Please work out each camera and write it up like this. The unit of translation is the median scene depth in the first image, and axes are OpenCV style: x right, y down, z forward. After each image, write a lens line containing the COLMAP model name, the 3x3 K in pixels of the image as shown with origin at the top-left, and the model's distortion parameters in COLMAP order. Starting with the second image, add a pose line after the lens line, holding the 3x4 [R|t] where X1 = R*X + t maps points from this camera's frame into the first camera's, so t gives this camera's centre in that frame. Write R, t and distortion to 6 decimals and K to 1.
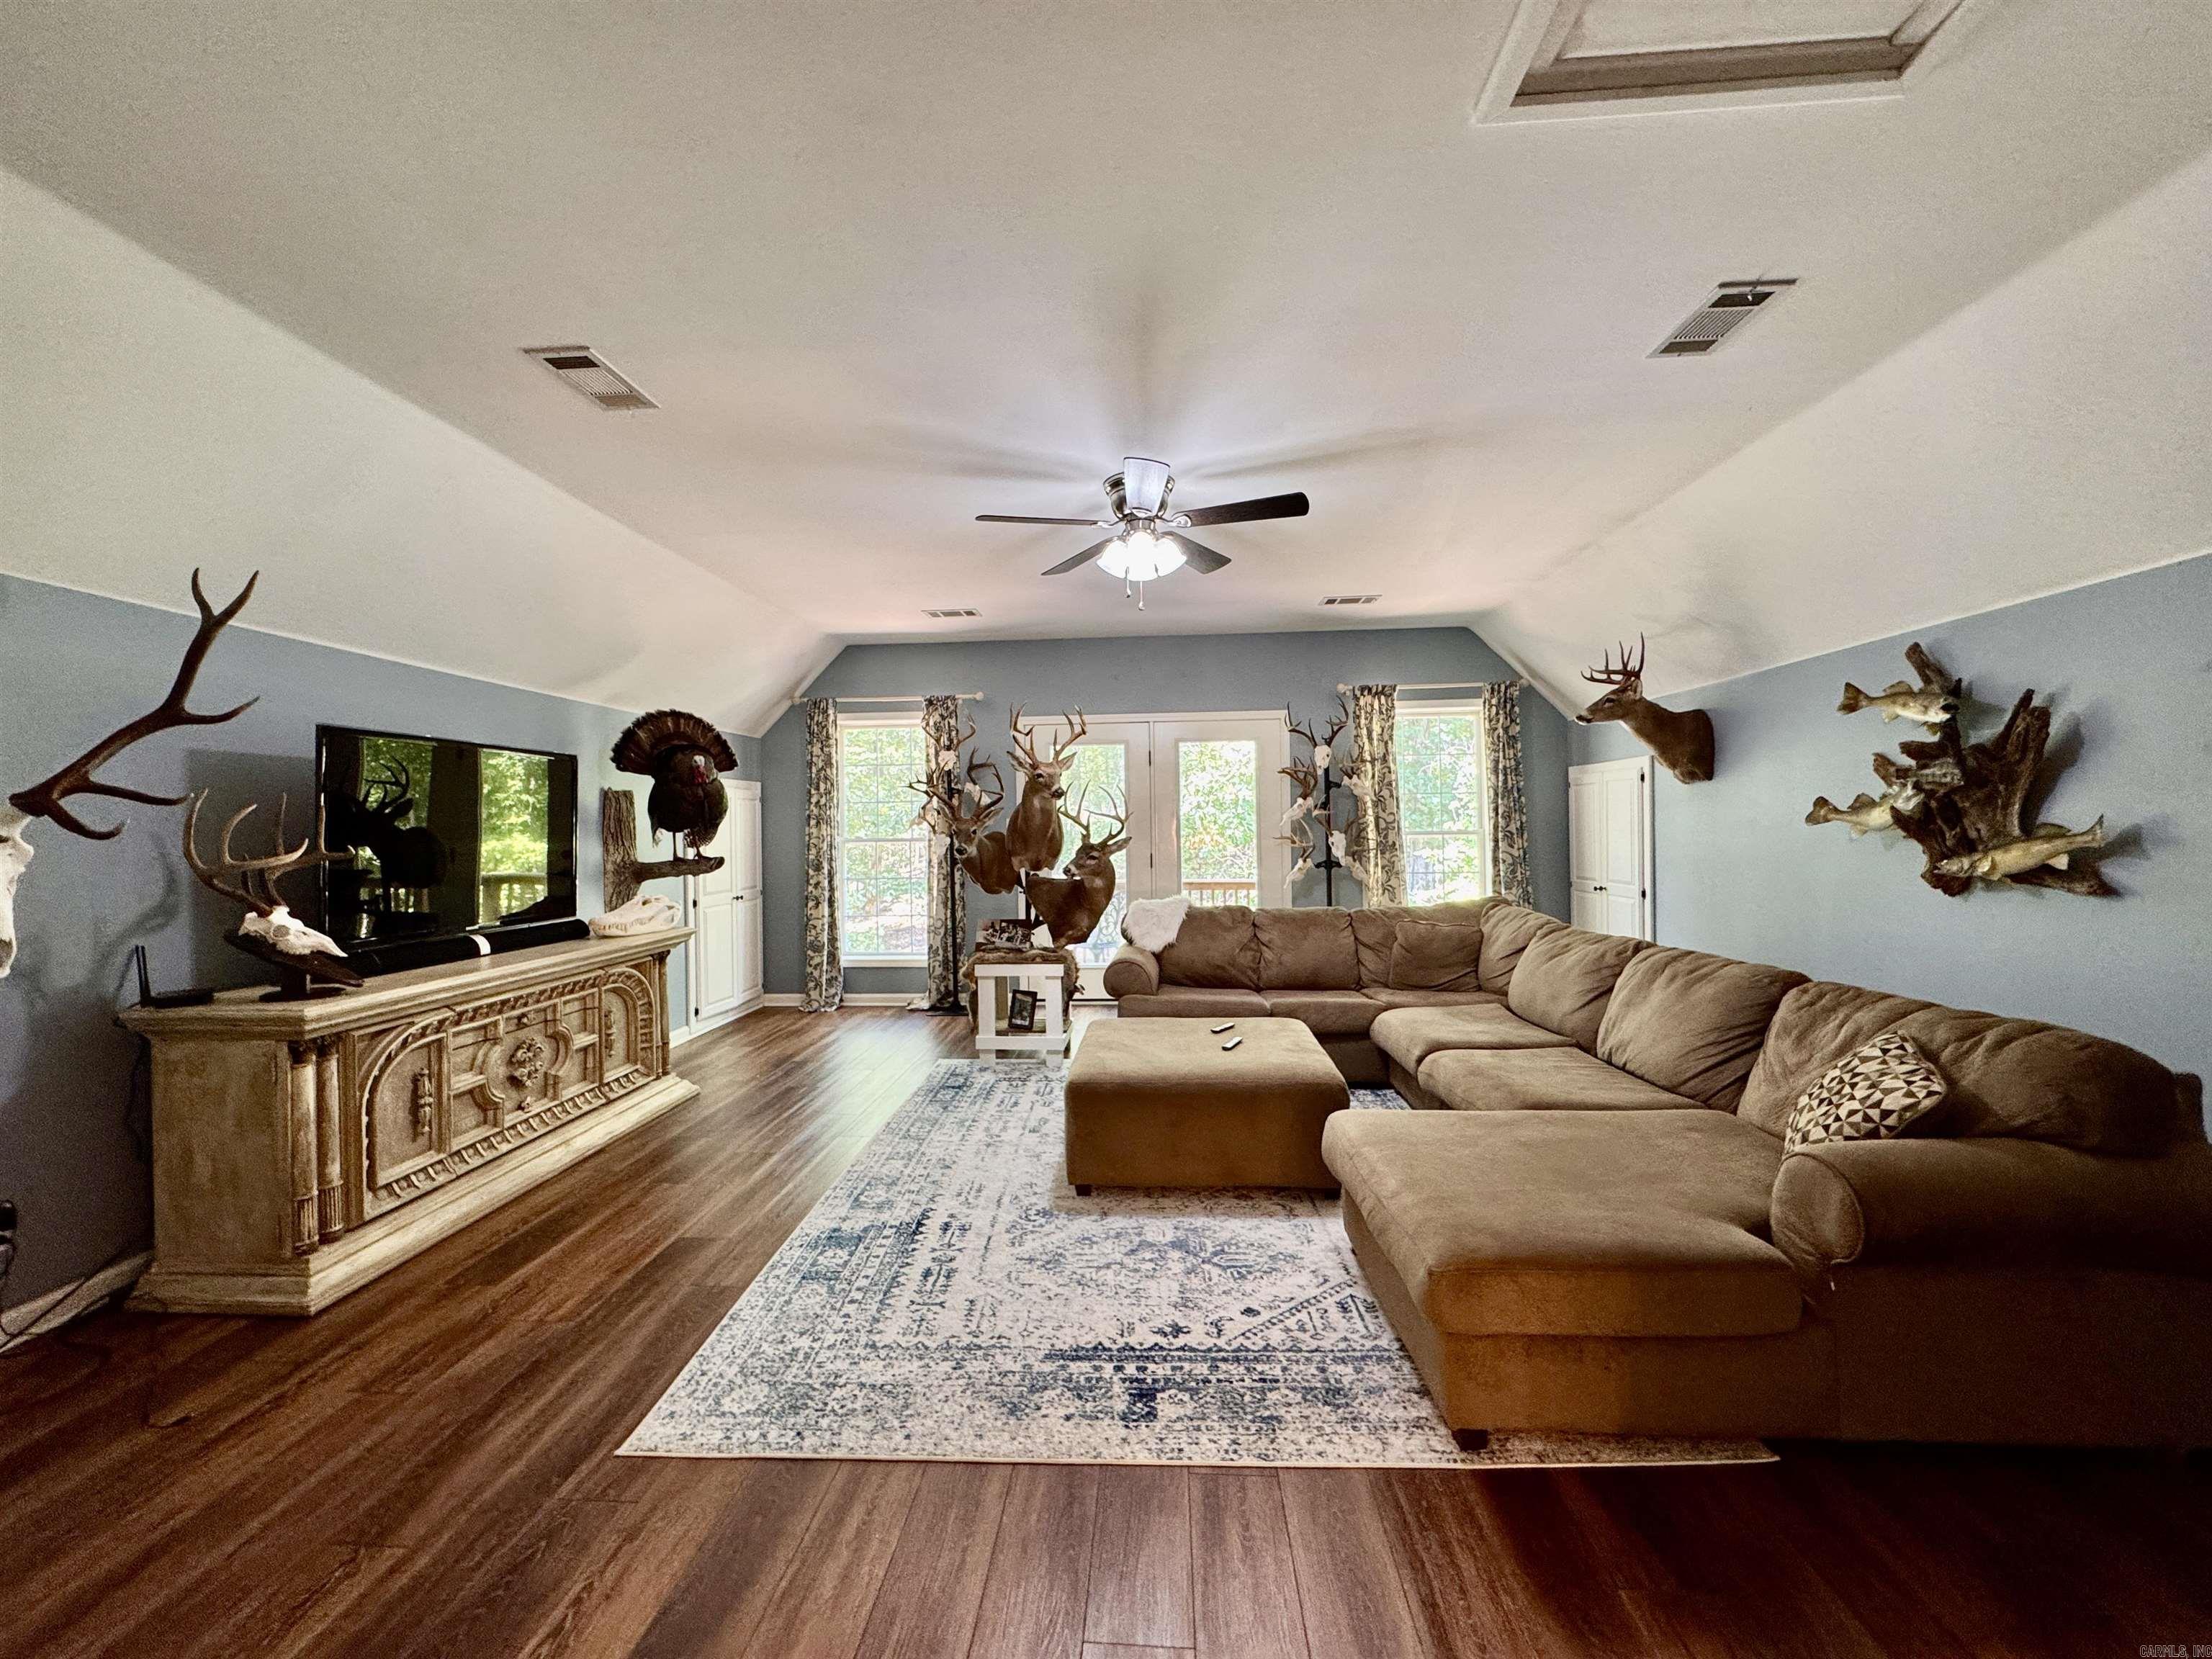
lens RADIAL K [[884.8, 0, 1104.6], [0, 884.8, 825.7], [0, 0, 1]] dist [0.001197, 0.000208]
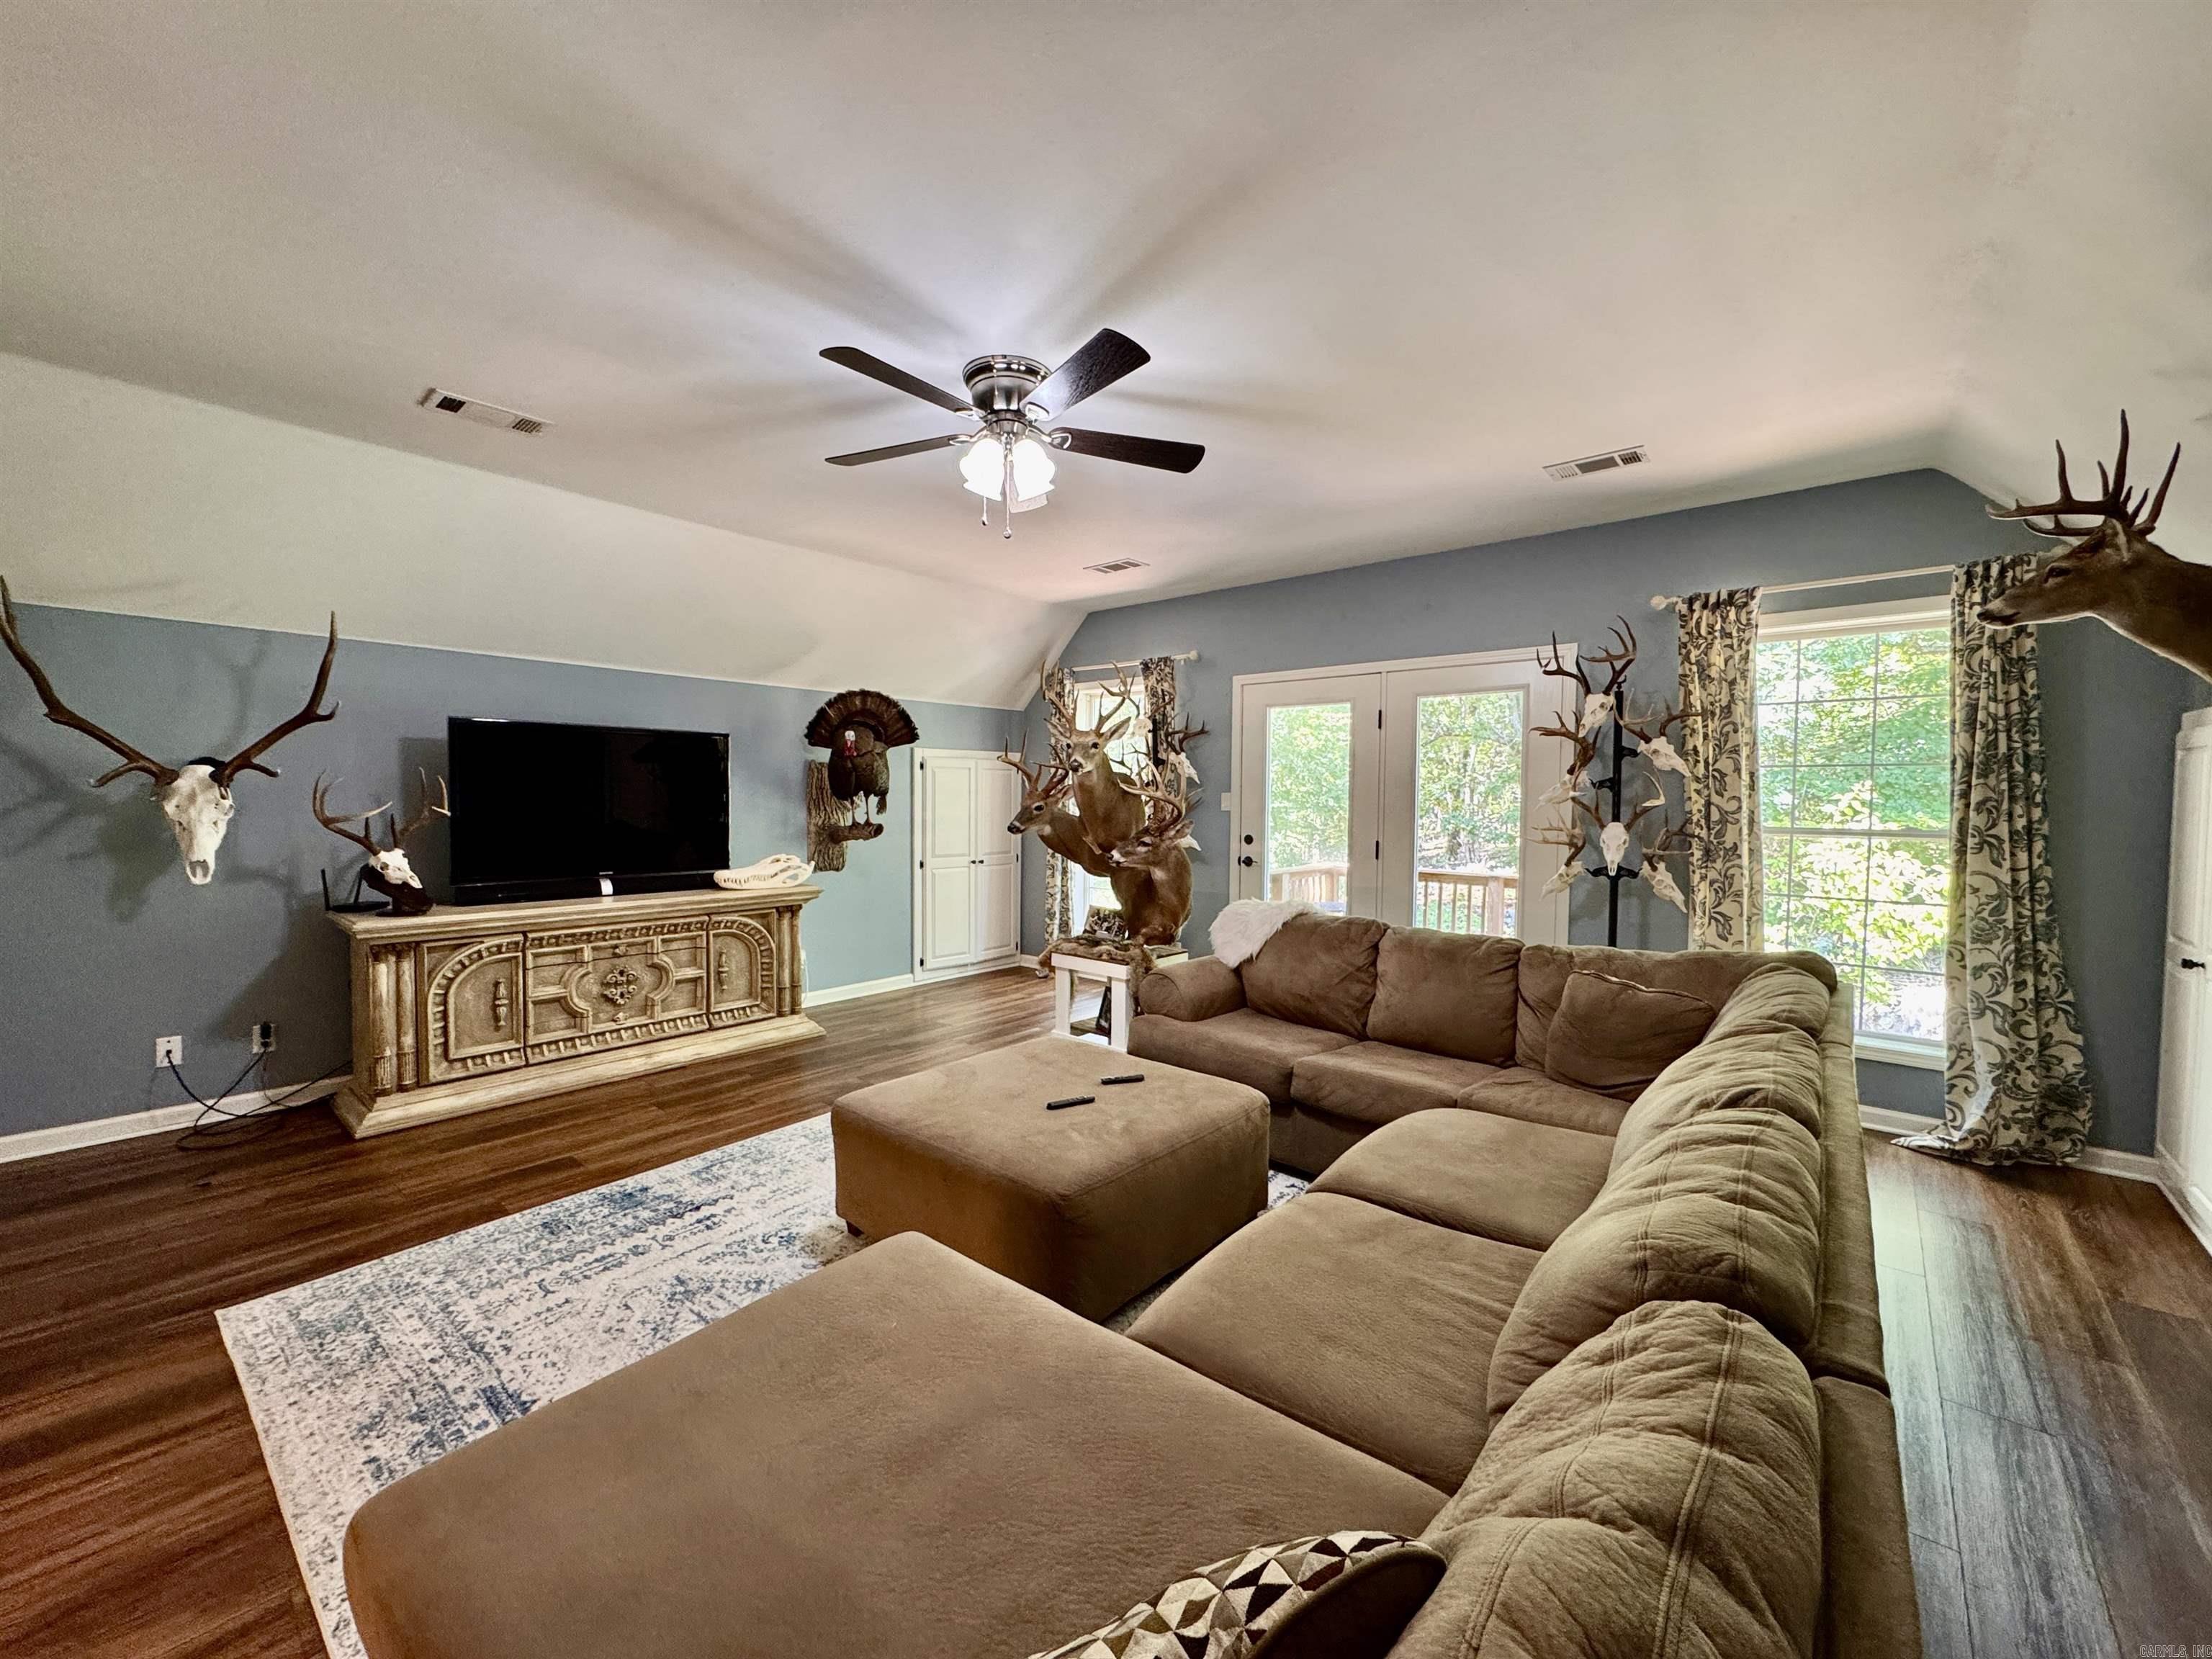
lens RADIAL K [[884.8, 0, 1096.5], [0, 884.8, 825.0], [0, 0, 1]] dist [0.001197, 0.000208]
pose [[0.796347, 0.042981, -0.603311, 0.580429], [-0.020393, 0.998813, 0.044239, -0.022280], [0.604496, -0.022926, 0.796278, 0.399208]]
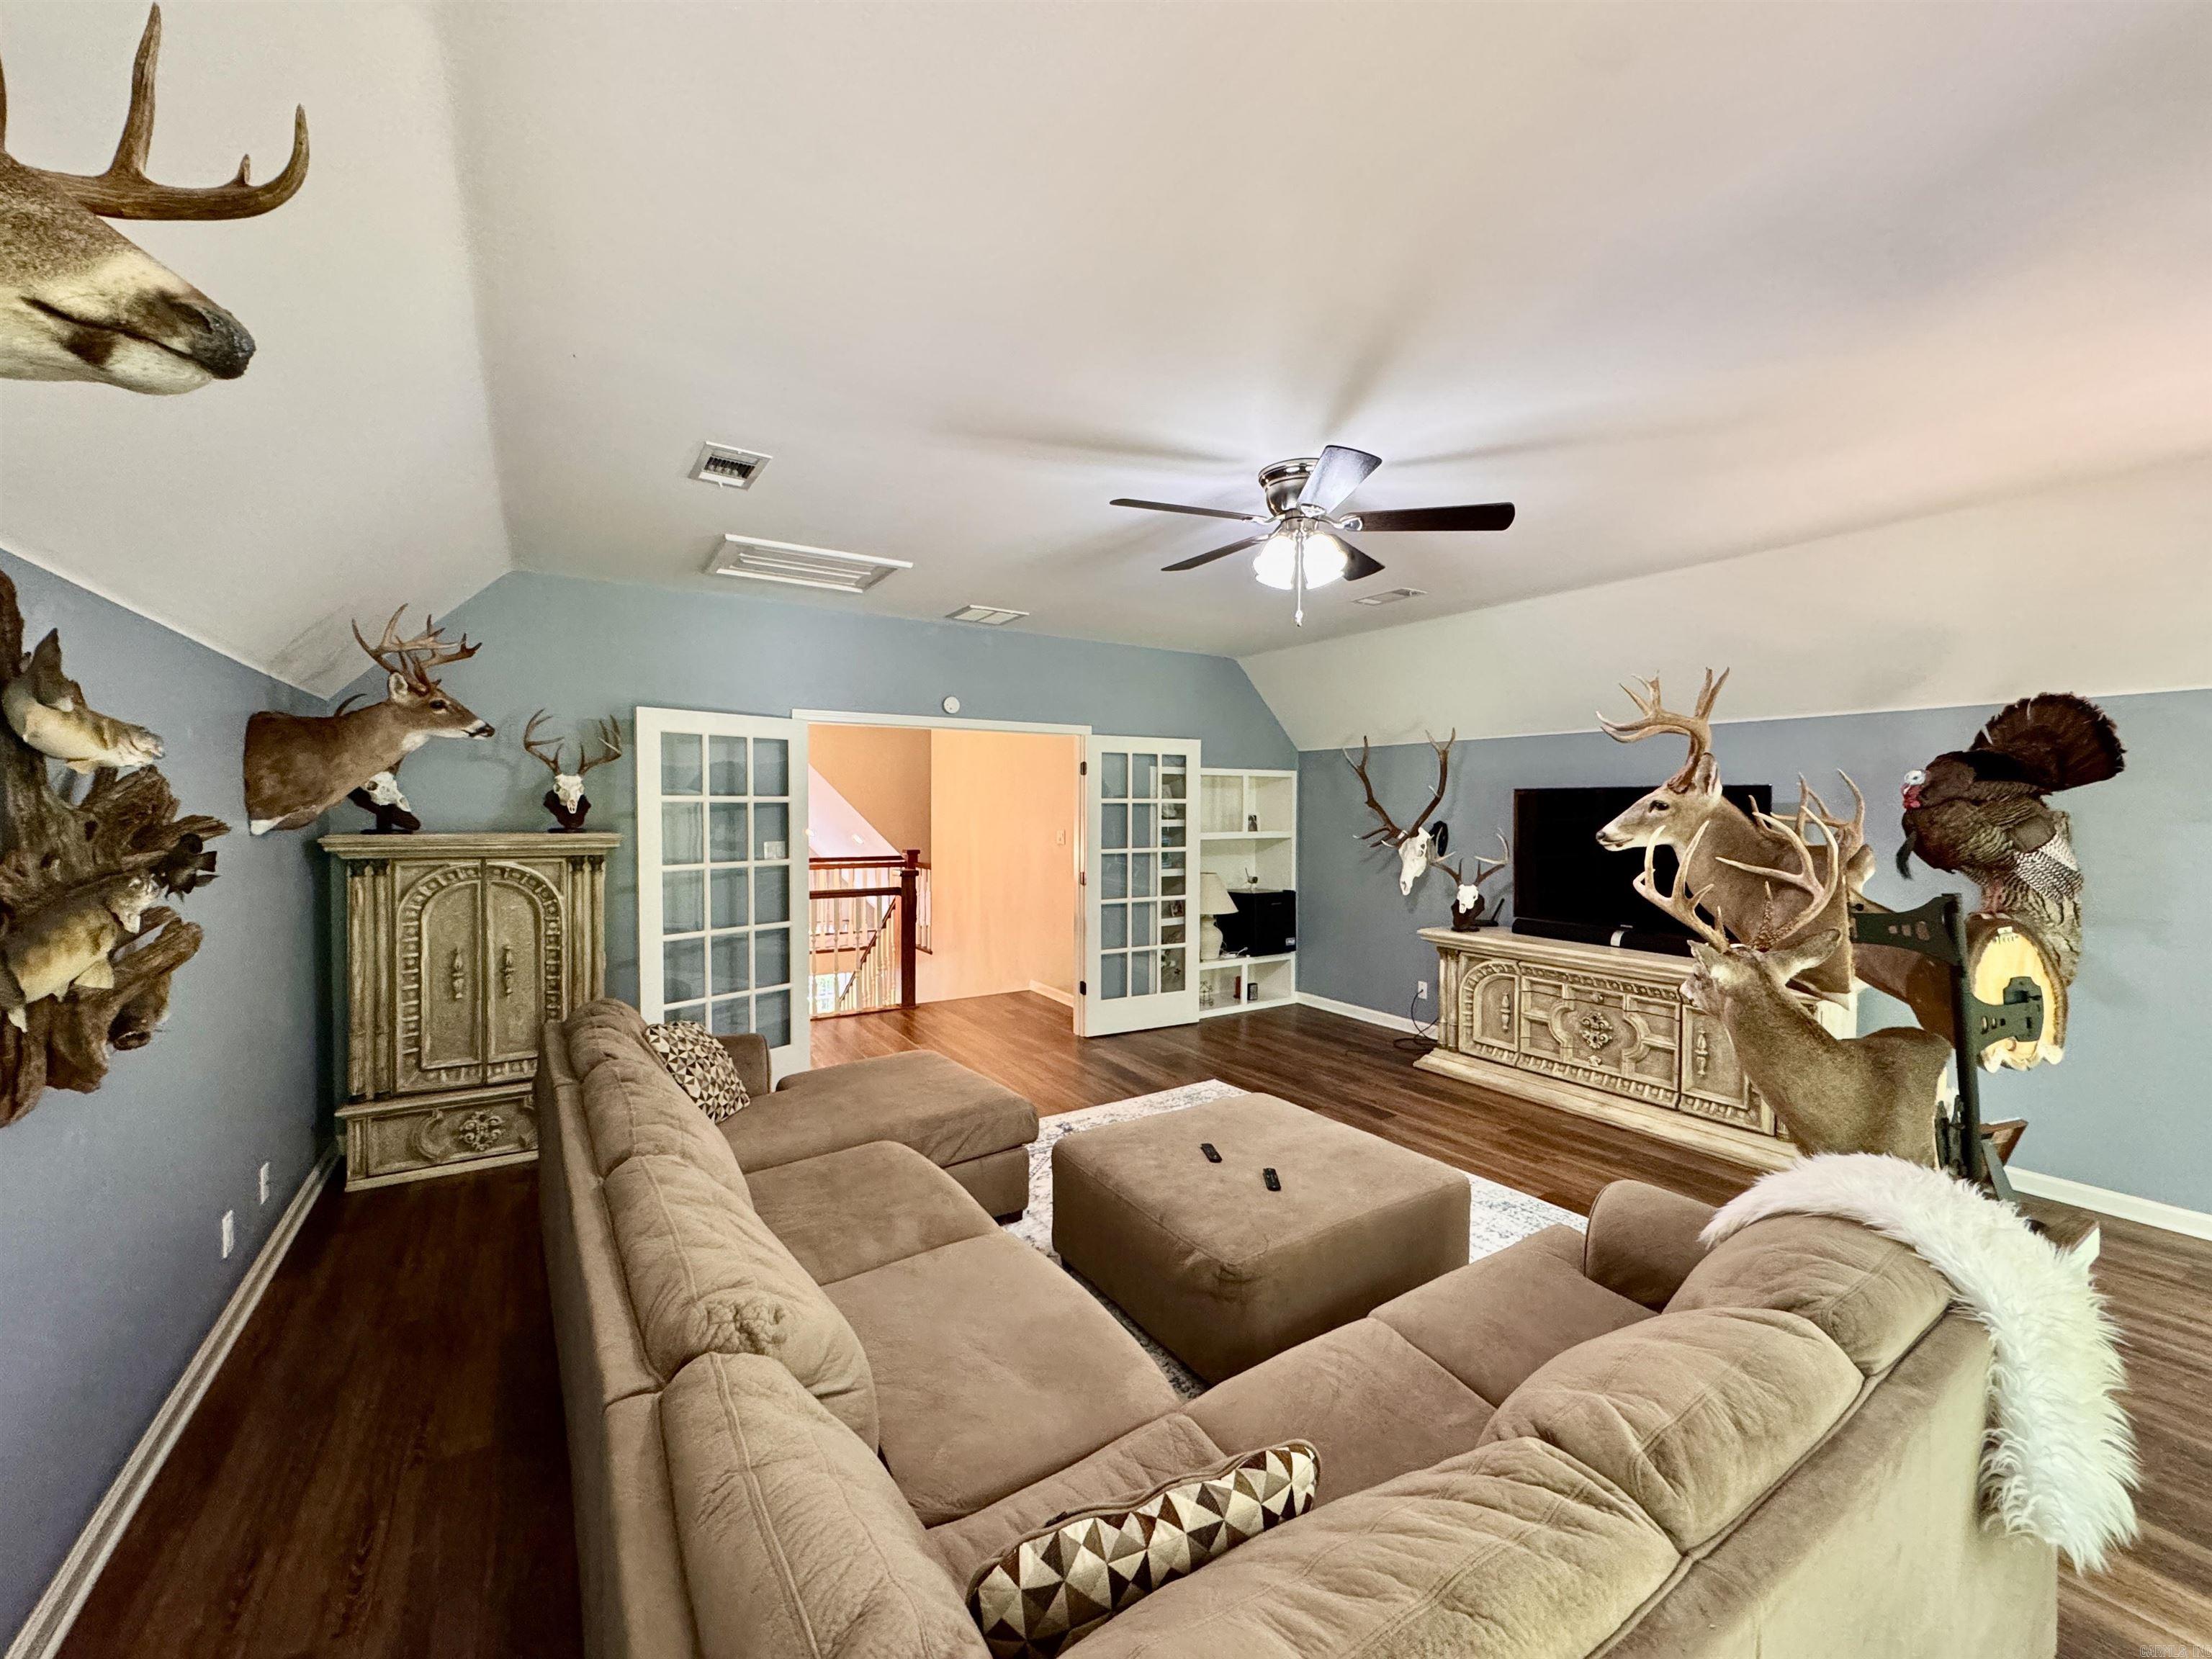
lens RADIAL K [[884.8, 0, 1109.6], [0, 884.8, 821.2], [0, 0, 1]] dist [0.001197, 0.000208]
pose [[-0.804333, 0.023134, -0.593729, 0.675634], [0.012505, 0.999680, 0.022011, -0.078929], [0.594048, 0.010280, -0.804364, 1.542523]]
